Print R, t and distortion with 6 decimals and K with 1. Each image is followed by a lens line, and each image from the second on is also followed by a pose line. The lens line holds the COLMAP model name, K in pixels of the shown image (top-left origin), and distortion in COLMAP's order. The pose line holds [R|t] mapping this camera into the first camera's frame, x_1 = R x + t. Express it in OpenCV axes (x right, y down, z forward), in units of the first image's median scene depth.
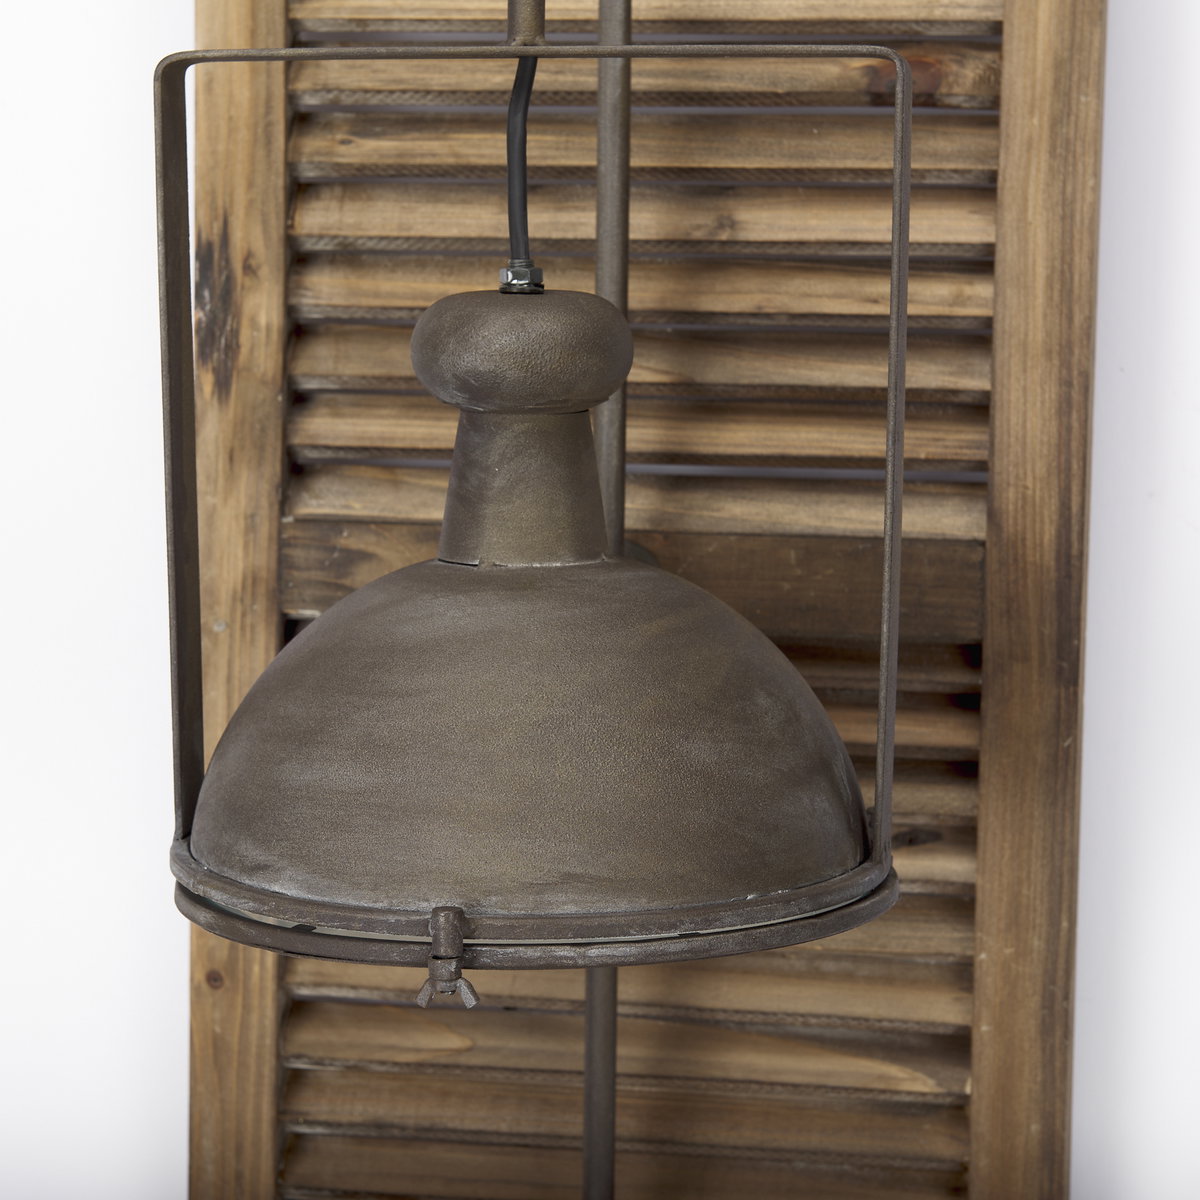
lens RADIAL K [[3648.6, 0, 442.6], [0, 3648.6, 601.4], [0, 0, 1]] dist [0.124183, -1.837786]
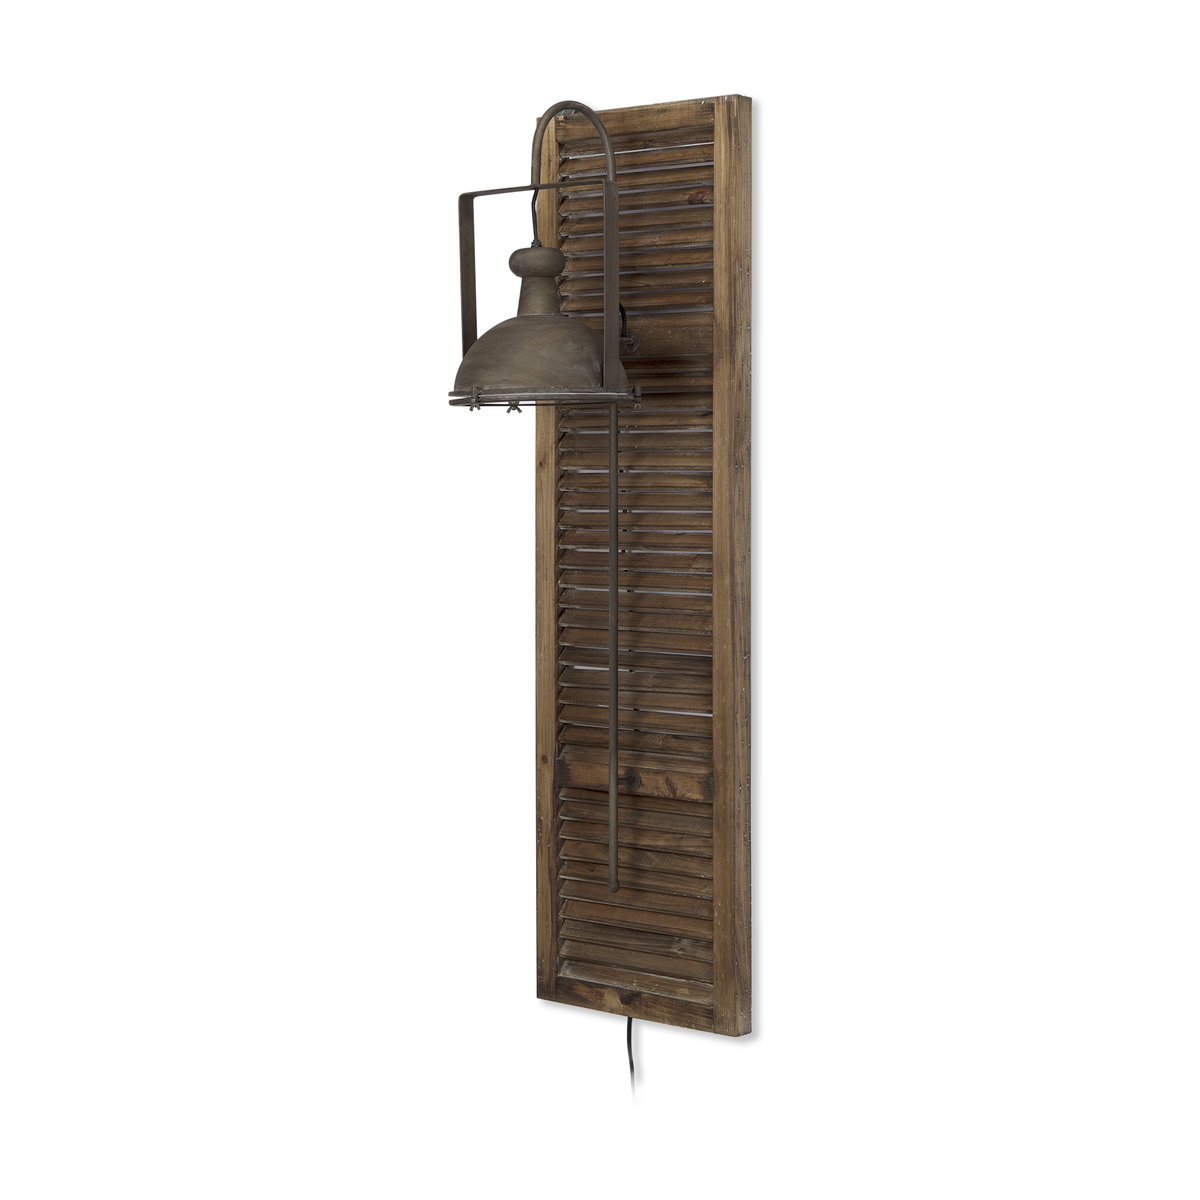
lens RADIAL K [[2309.1, 0, 600.7], [0, 2309.1, 534.1], [0, 0, 1]] dist [-0.054366, 0.044023]
pose [[0.892542, 0.003889, -0.450948, 1.039644], [-0.038415, 0.996984, -0.067433, 0.333486], [0.449325, 0.077510, 0.889999, -0.992277]]
